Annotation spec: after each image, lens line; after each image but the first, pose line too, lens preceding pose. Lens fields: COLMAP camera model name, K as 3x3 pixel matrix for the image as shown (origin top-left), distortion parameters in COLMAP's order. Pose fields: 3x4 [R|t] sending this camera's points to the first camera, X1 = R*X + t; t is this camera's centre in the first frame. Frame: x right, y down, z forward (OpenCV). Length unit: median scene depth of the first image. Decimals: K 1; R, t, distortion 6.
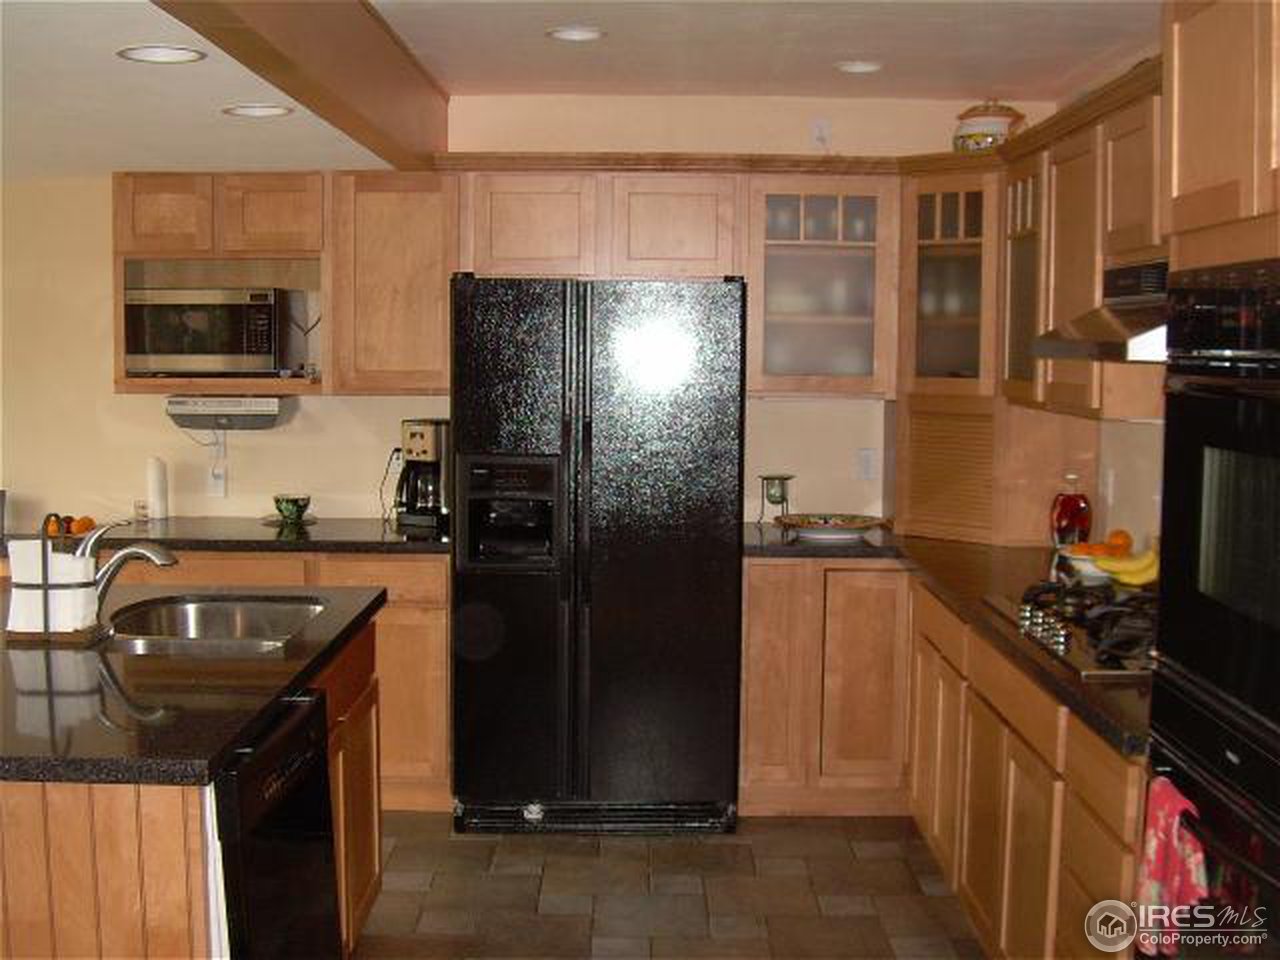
lens RADIAL K [[1566.1, 0, 676.9], [0, 1566.1, 478.8], [0, 0, 1]] dist [-0.160614, -0.018450]
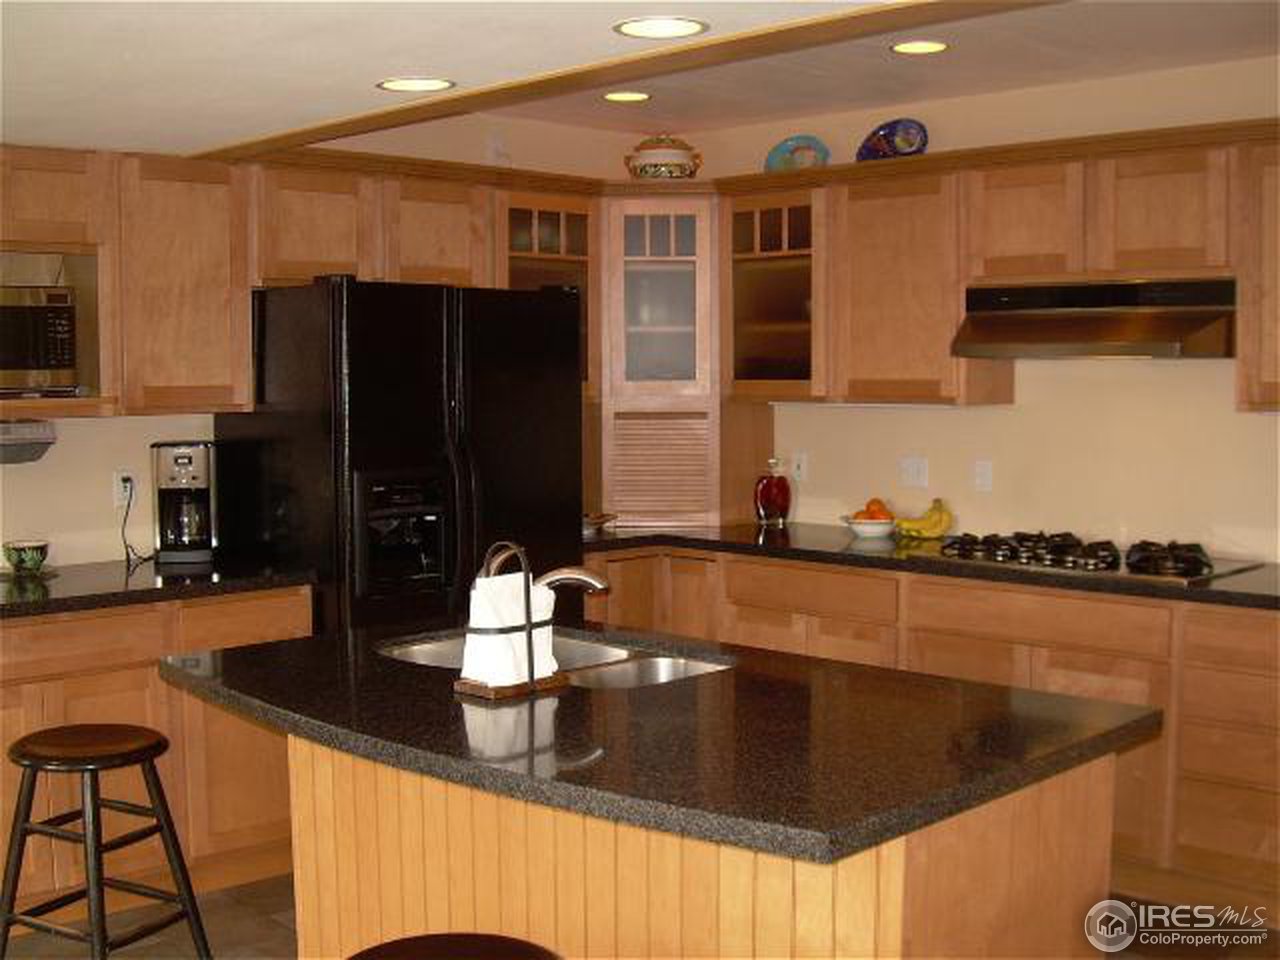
lens RADIAL K [[1532.2, 0, 640.0], [0, 1532.2, 480.0], [0, 0, 1]] dist [-0.159842, 0.001726]
pose [[0.727487, -0.061292, 0.683378, -0.584575], [0.070618, 0.997401, 0.014281, -0.010830], [-0.682477, 0.037870, 0.729925, 0.211903]]
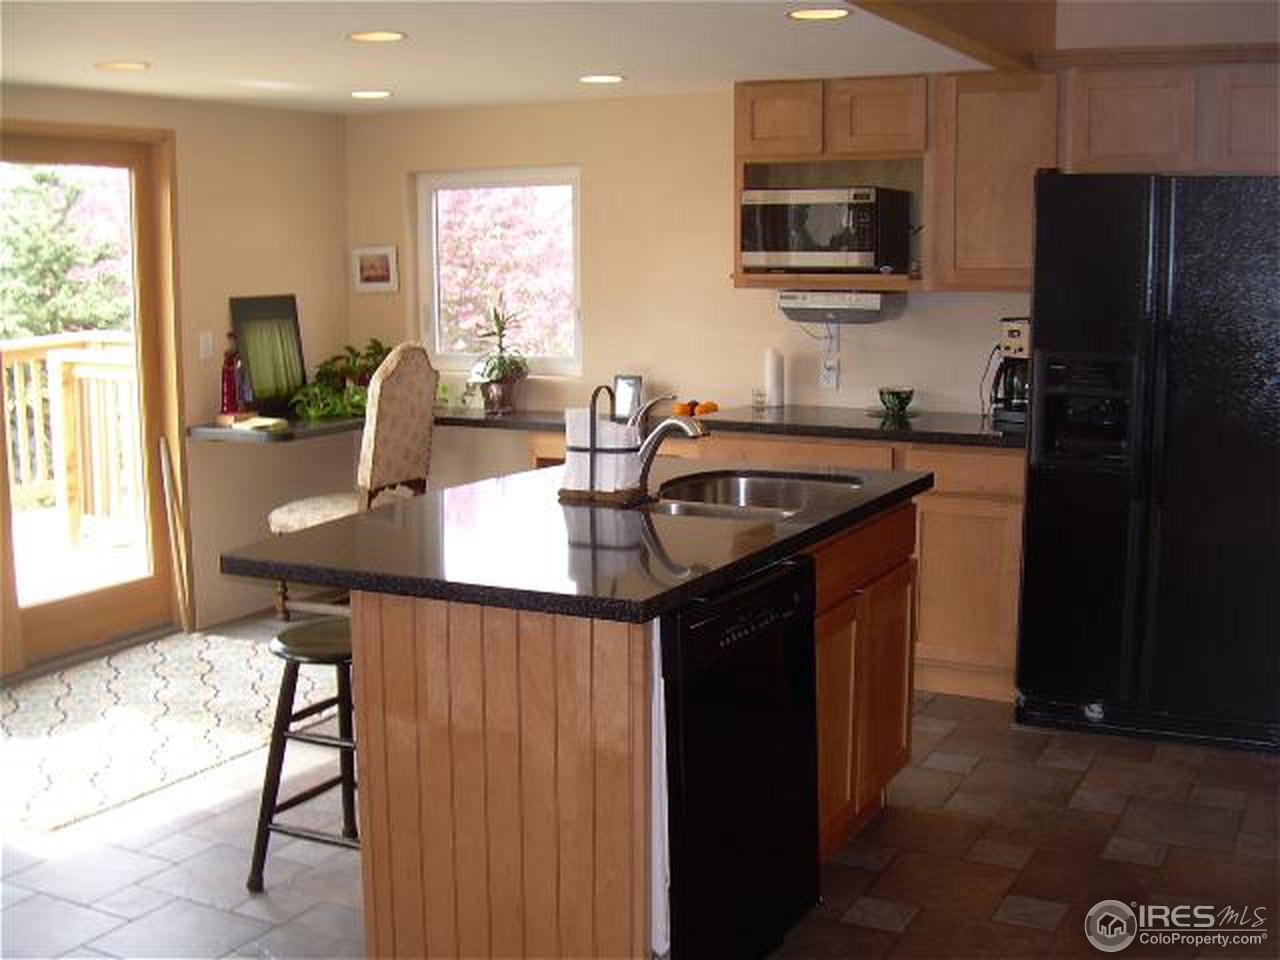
lens RADIAL K [[1532.2, 0, 640.0], [0, 1532.2, 480.0], [0, 0, 1]] dist [-0.159842, 0.001726]
pose [[0.881149, 0.057070, -0.469381, 0.089998], [-0.029955, 0.997433, 0.065039, 0.011337], [0.471888, -0.043249, 0.880597, 0.014668]]
